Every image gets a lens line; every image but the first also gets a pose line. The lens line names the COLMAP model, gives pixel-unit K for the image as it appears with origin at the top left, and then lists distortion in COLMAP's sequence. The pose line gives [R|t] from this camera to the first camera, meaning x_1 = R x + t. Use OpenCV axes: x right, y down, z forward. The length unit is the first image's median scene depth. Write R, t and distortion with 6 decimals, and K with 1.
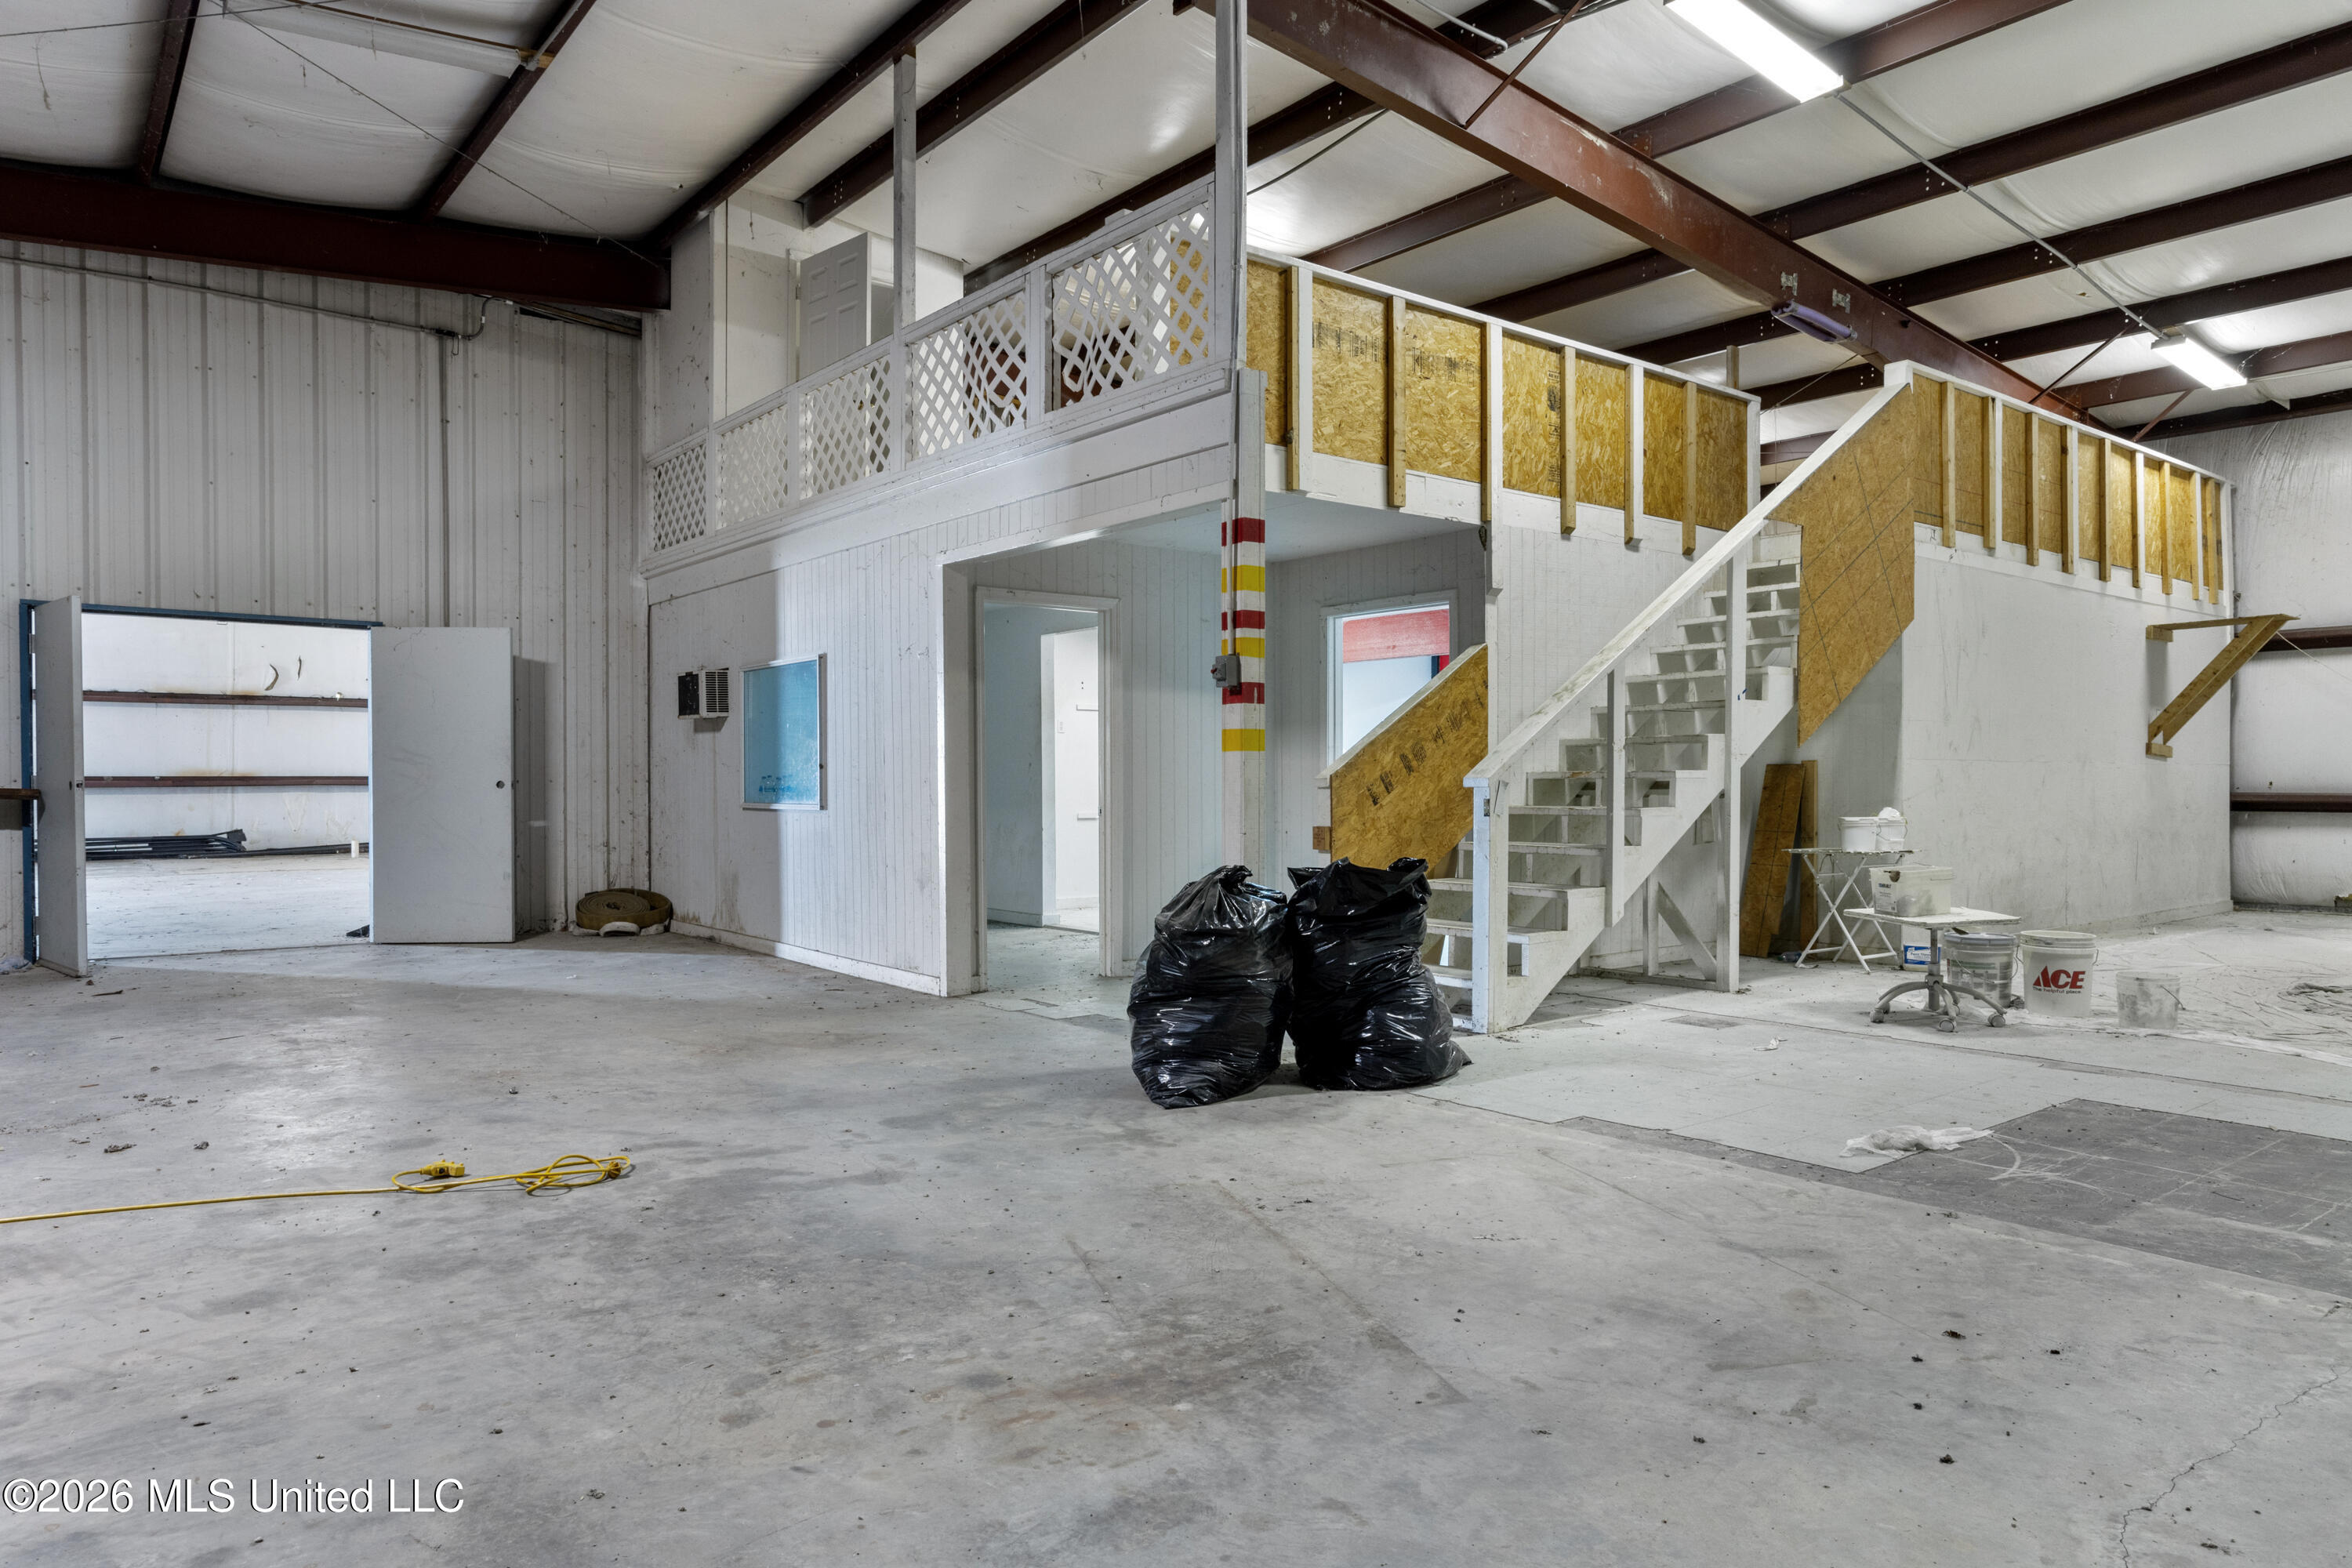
lens RADIAL K [[1453.0, 0, 1171.9], [0, 1453.0, 793.2], [0, 0, 1]] dist [-0.019014, 0.021655]
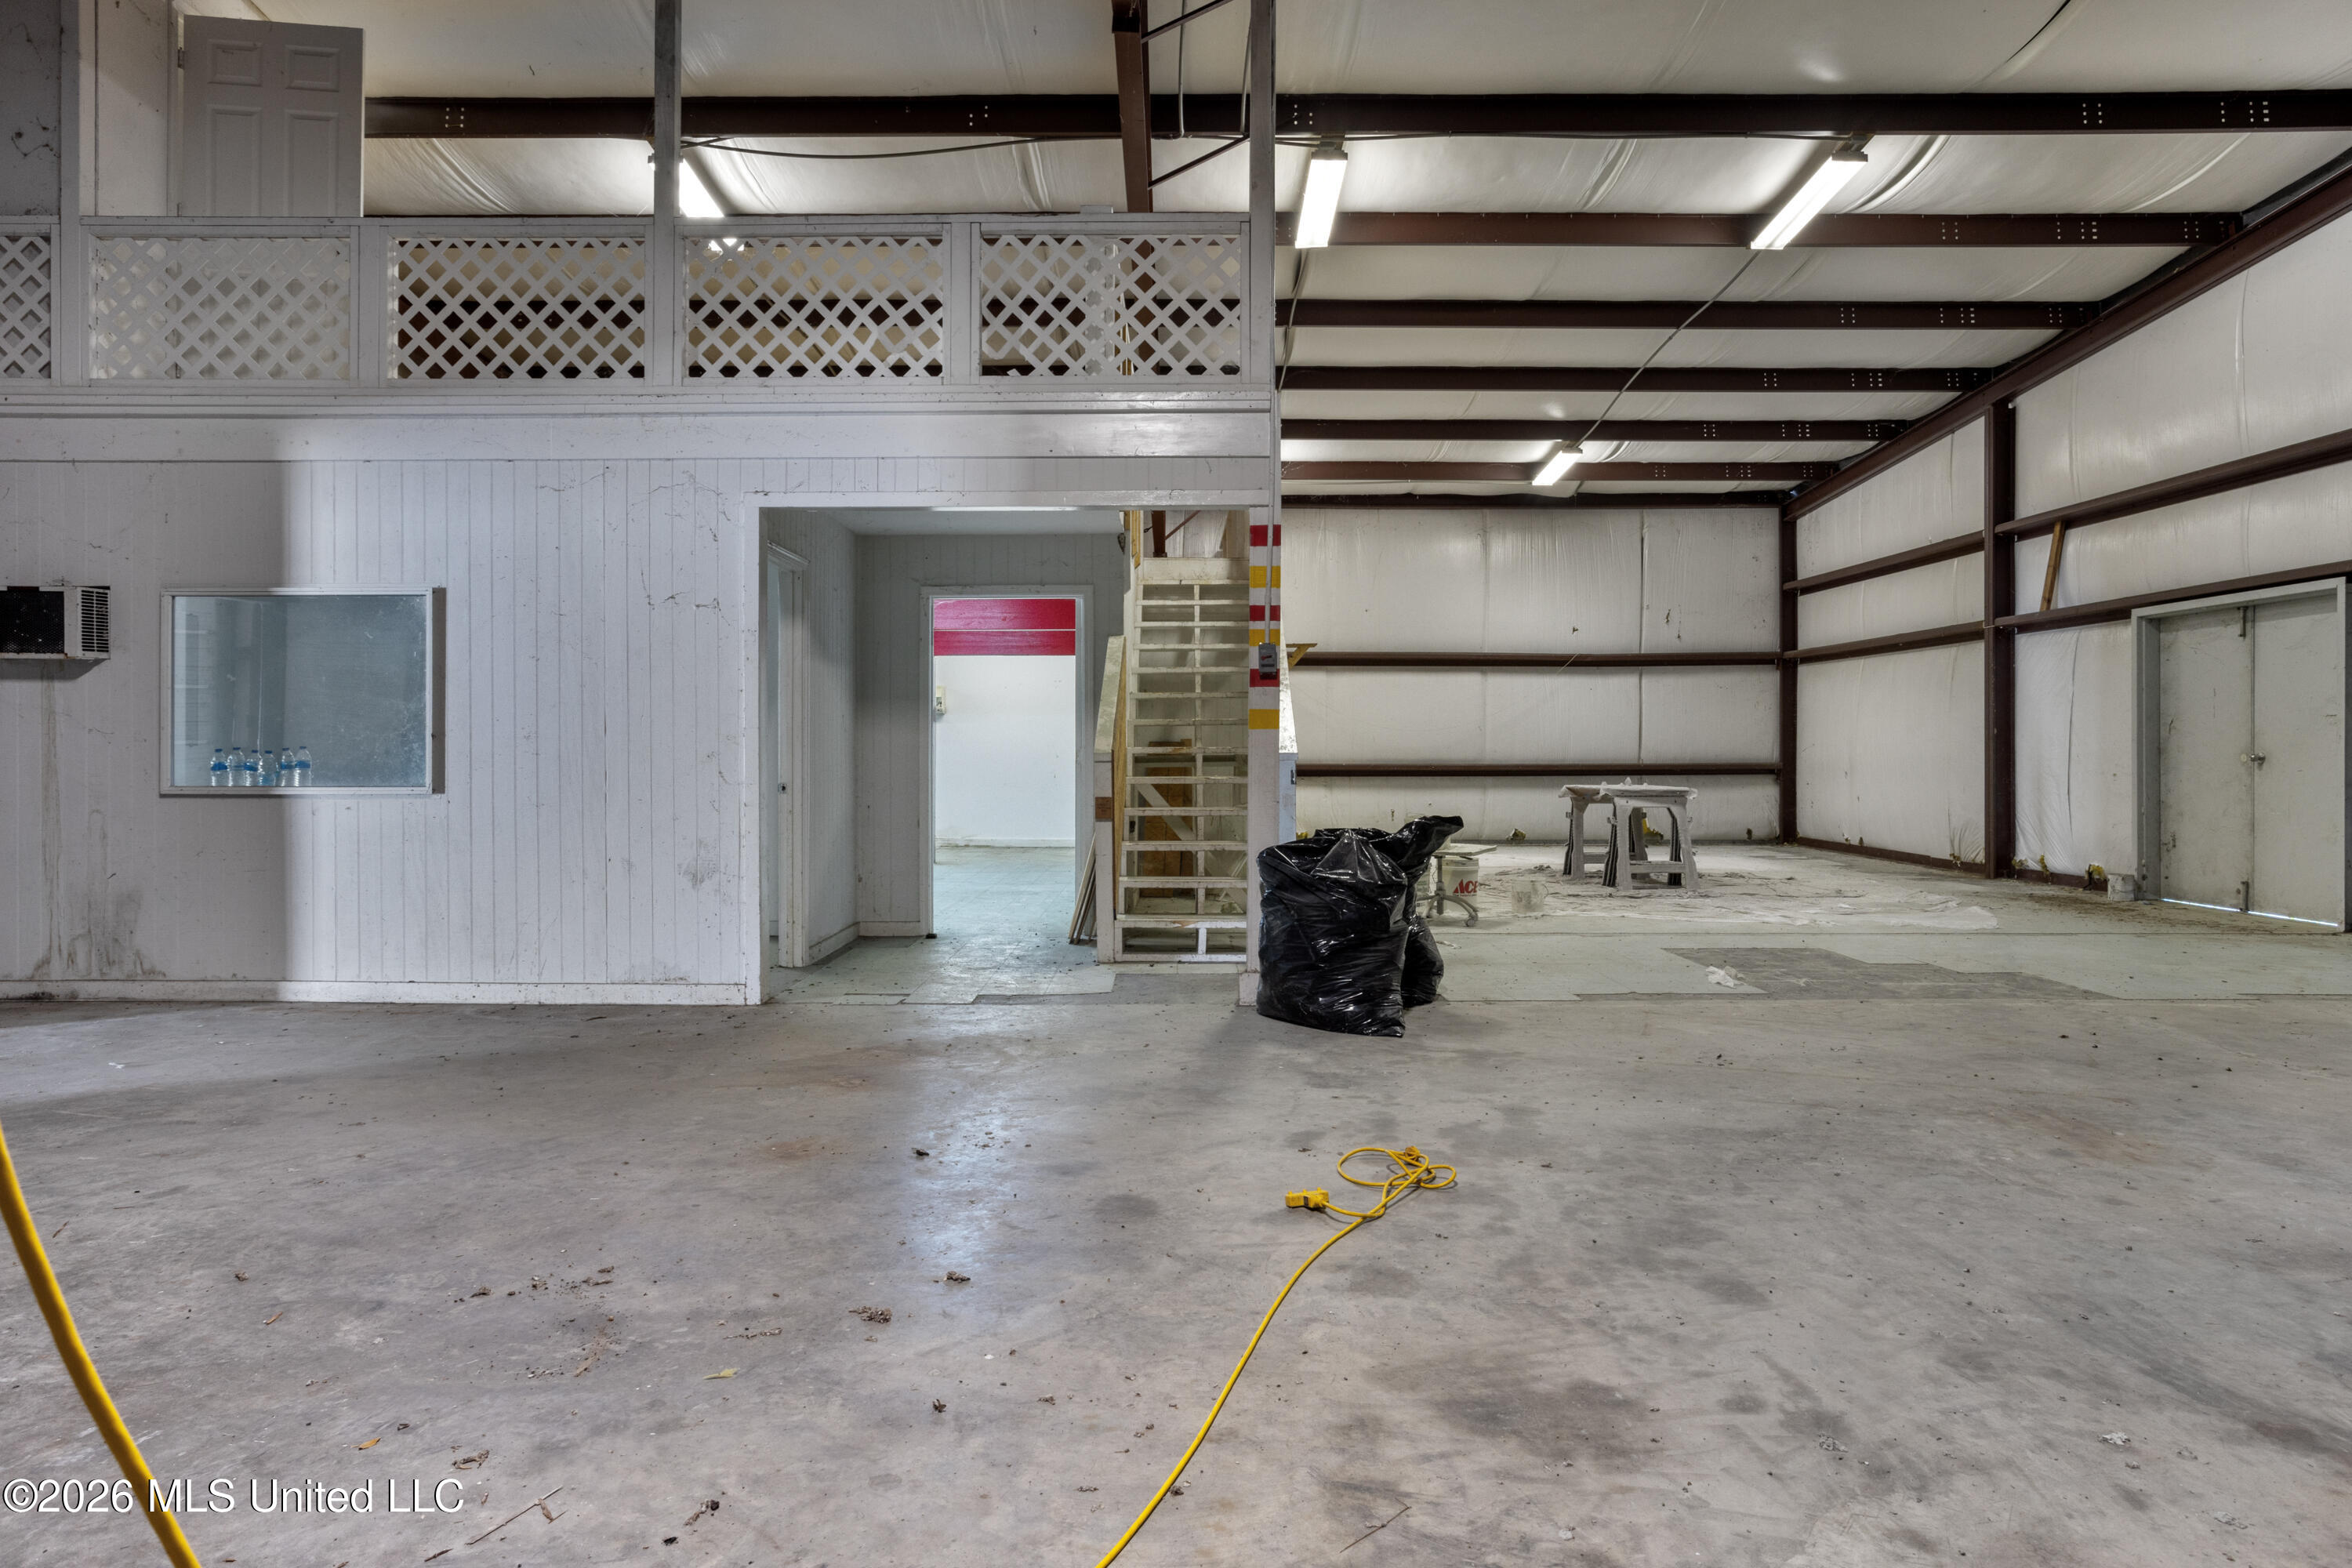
lens RADIAL K [[1419.2, 0, 1152.0], [0, 1419.2, 744.6], [0, 0, 1]] dist [-0.032983, 0.031185]
pose [[0.632752, 0.006064, 0.774331, -0.574969], [0.005116, 0.999915, -0.012010, -0.003460], [-0.774338, 0.011561, 0.632667, 0.245172]]
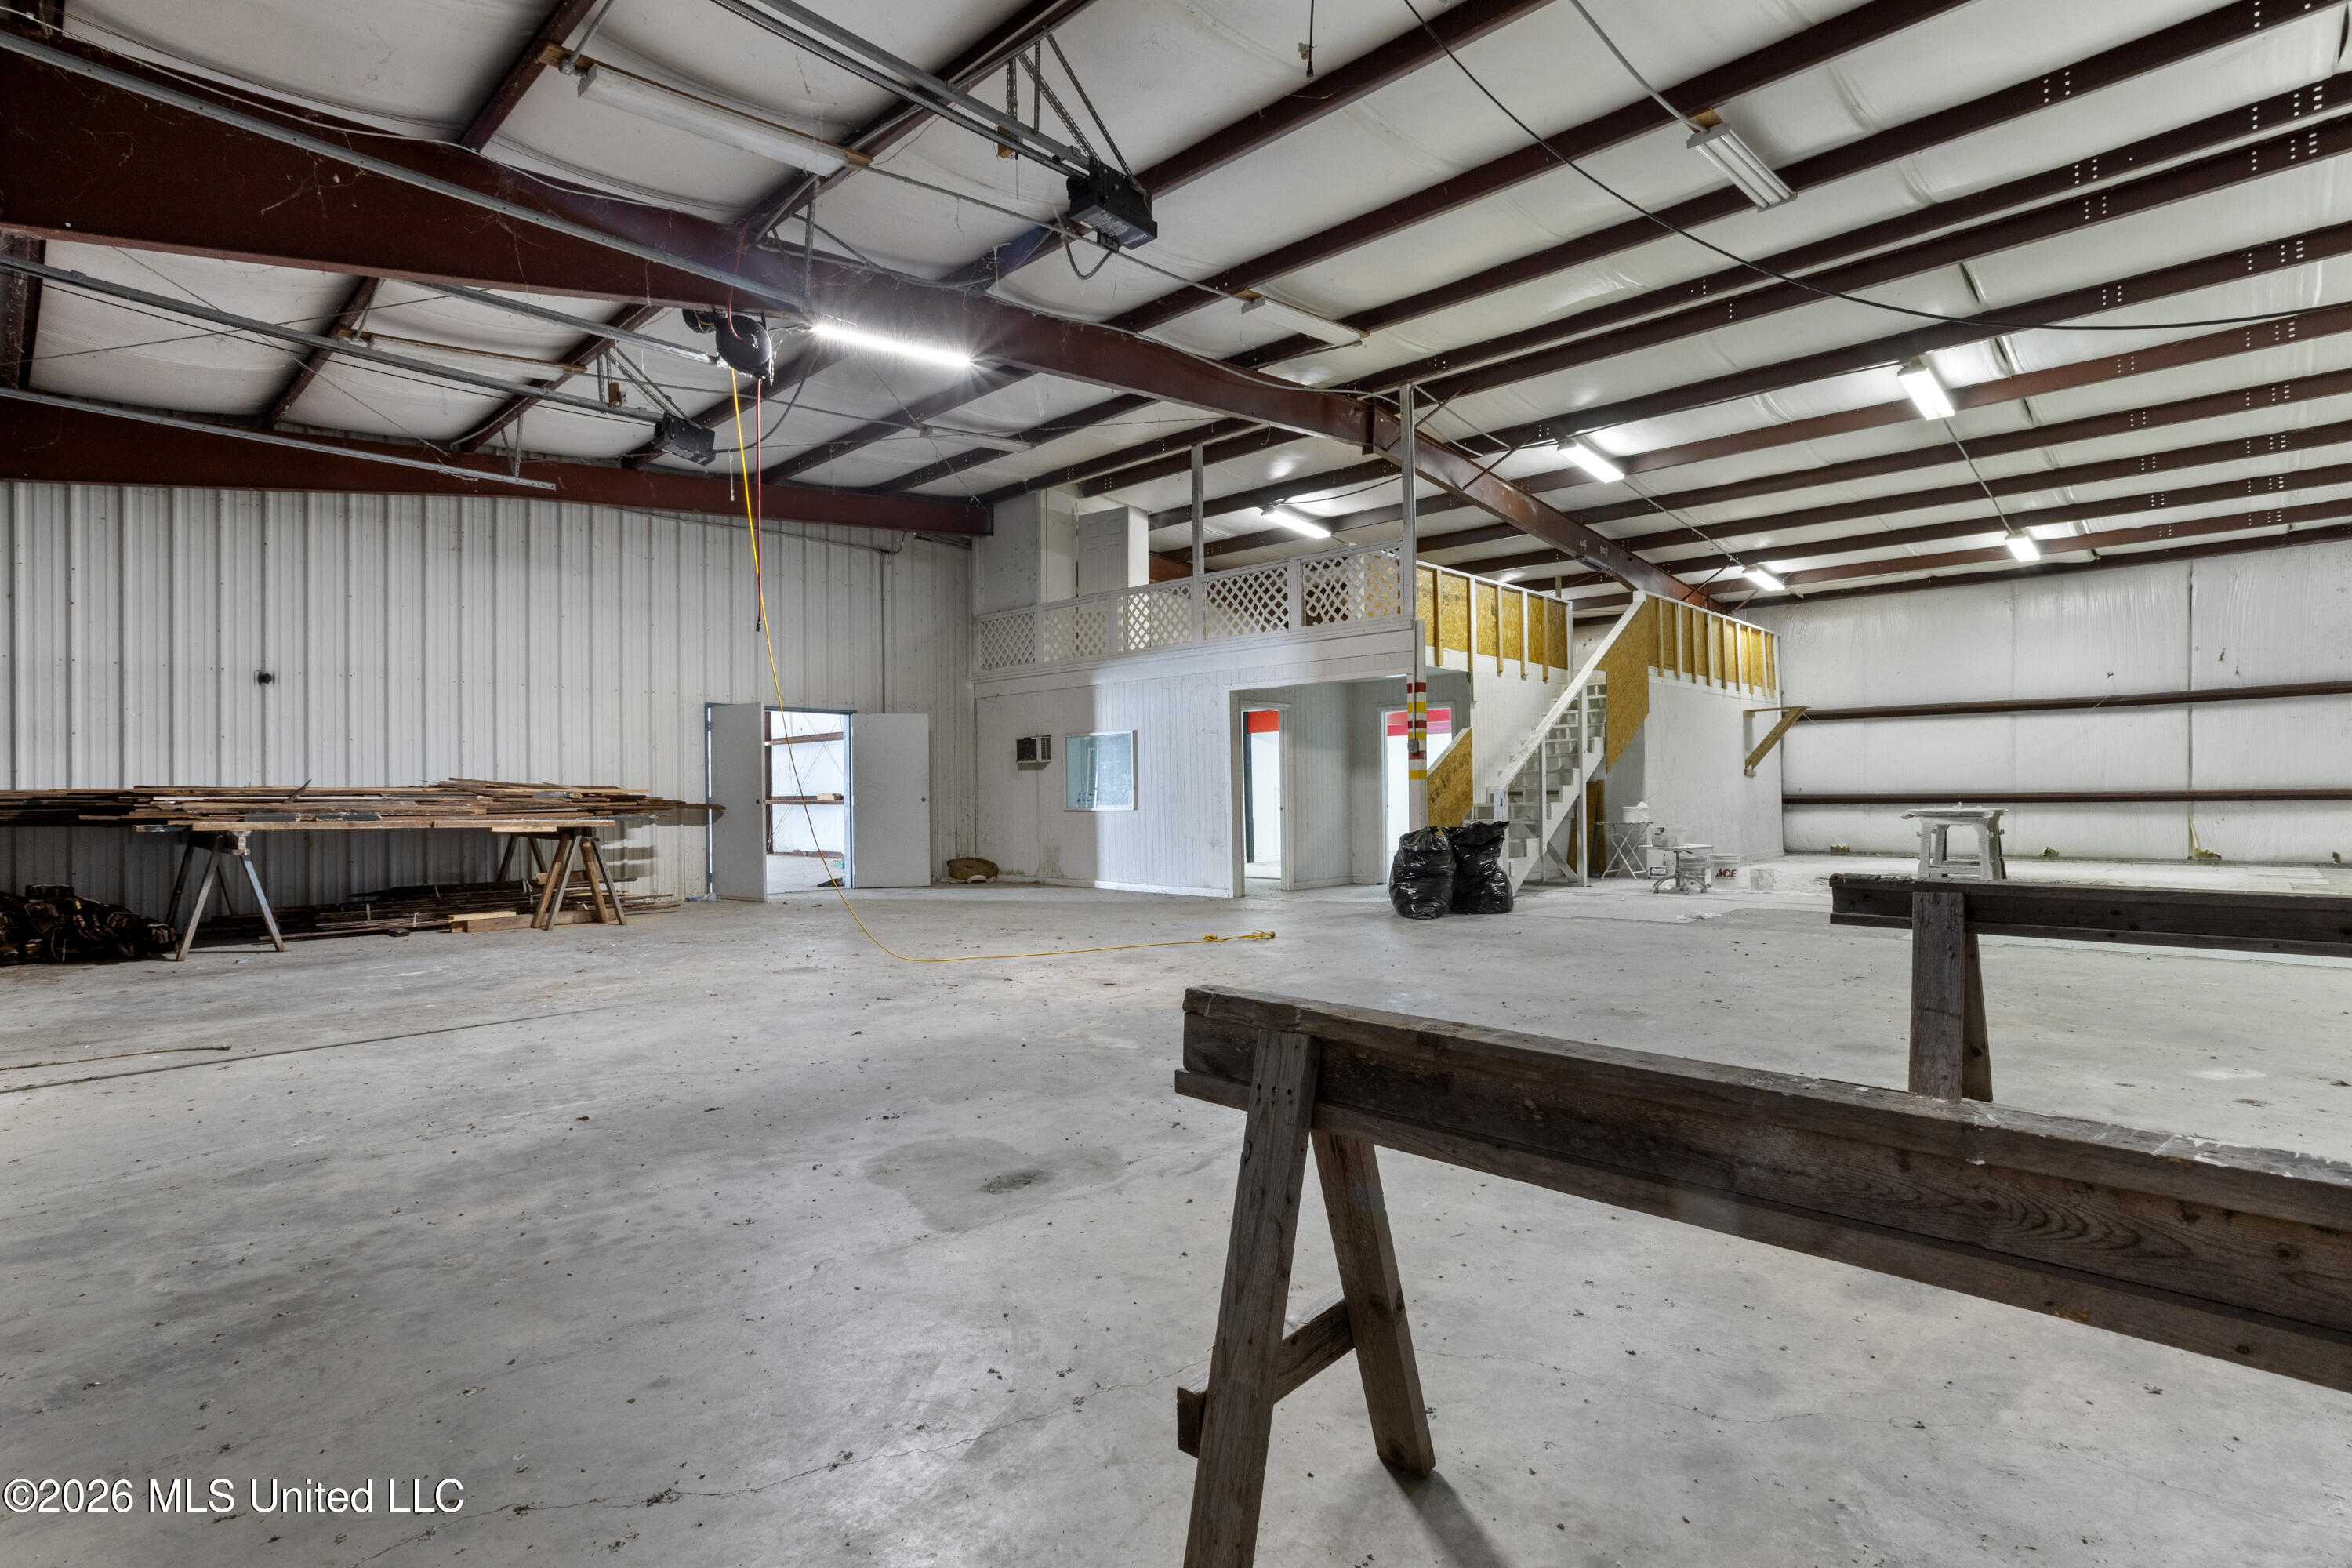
lens RADIAL K [[1127.0, 0, 1164.9], [0, 1127.0, 780.8], [0, 0, 1]] dist [-0.055562, 0.035015]
pose [[0.990726, -0.008909, 0.135585, -0.407394], [0.011983, 0.999689, -0.021875, 0.006063], [-0.135347, 0.023297, 0.990524, -0.511319]]
